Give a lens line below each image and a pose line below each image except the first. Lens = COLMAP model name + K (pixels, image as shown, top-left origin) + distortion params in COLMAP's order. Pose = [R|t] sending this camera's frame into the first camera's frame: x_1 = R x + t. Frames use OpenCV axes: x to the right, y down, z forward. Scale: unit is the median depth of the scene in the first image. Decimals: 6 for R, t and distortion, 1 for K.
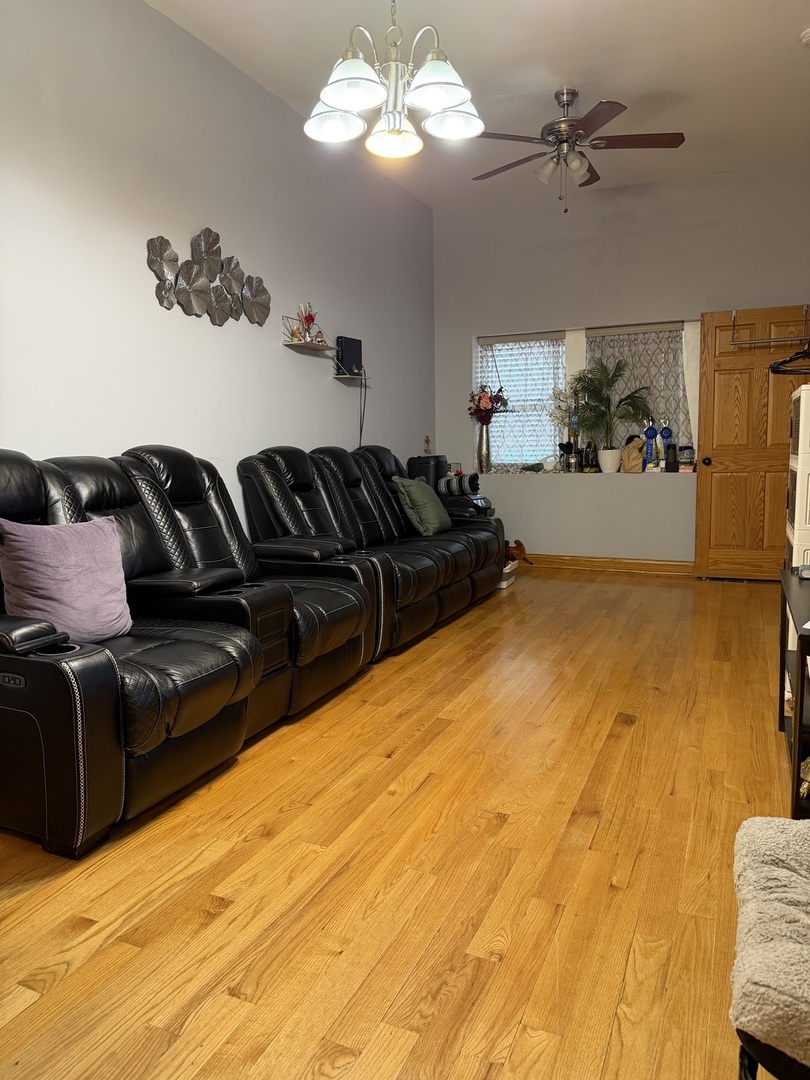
lens RADIAL K [[763.6, 0, 402.2], [0, 763.6, 540.7], [0, 0, 1]] dist [0.034256, -0.019499]
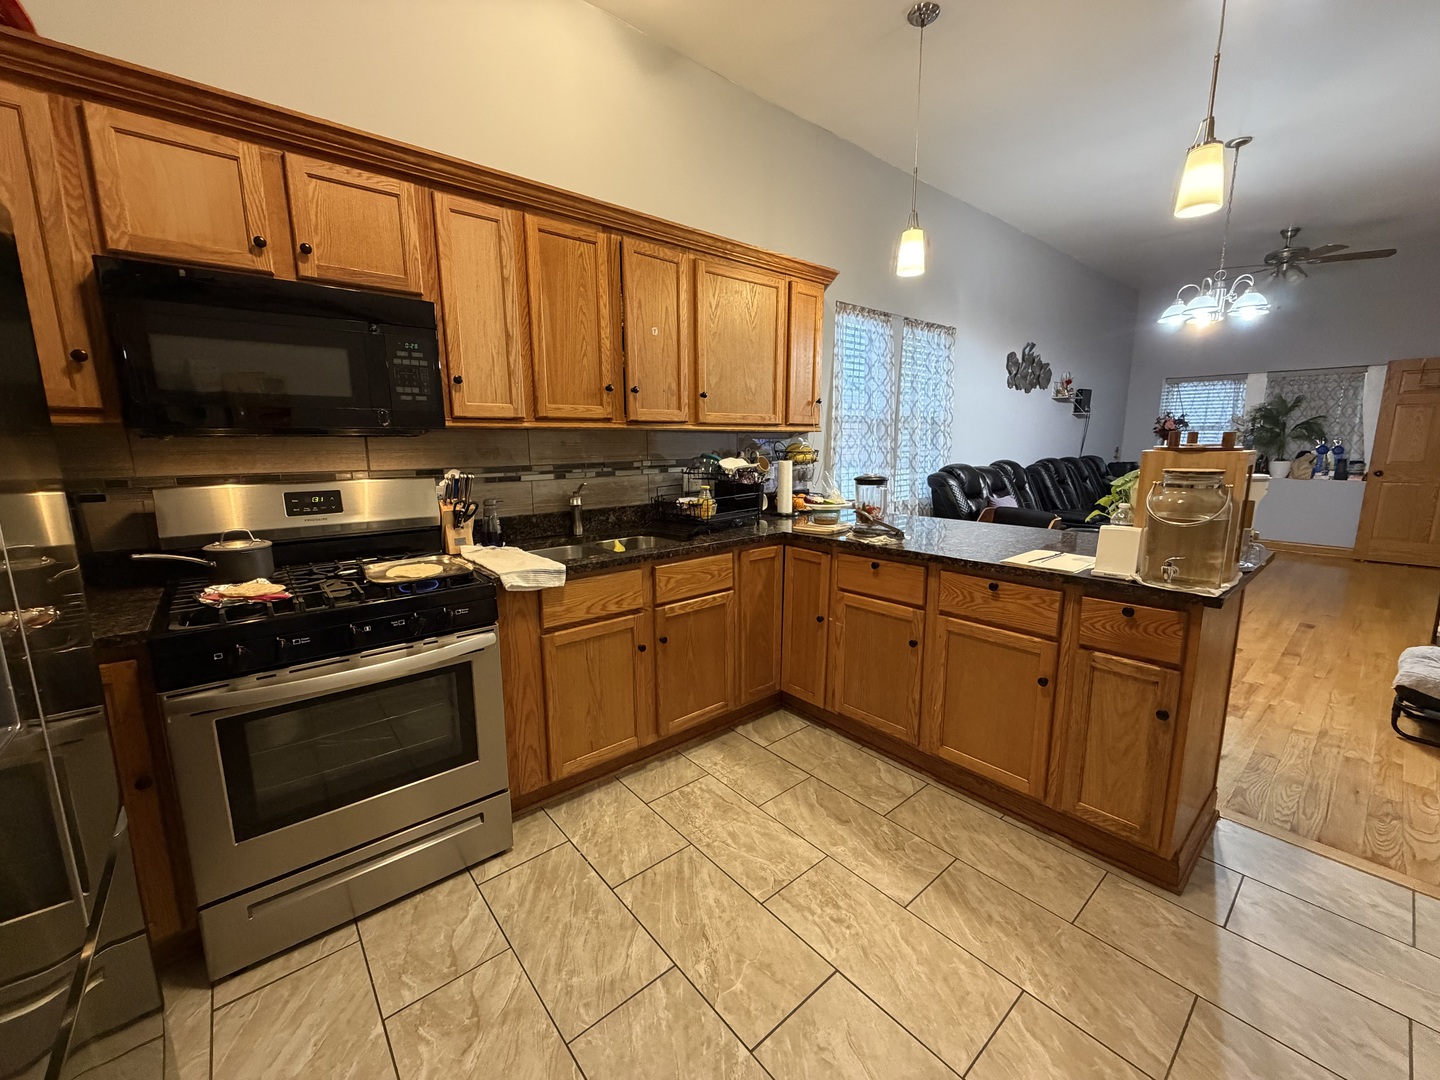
lens RADIAL K [[569.9, 0, 717.9], [0, 569.9, 539.4], [0, 0, 1]] dist [-0.000386, -0.000121]
pose [[0.896868, 0.091714, -0.432685, -0.188970], [-0.066329, 0.995092, 0.073439, 0.013565], [0.437297, -0.037165, 0.898549, -0.384880]]
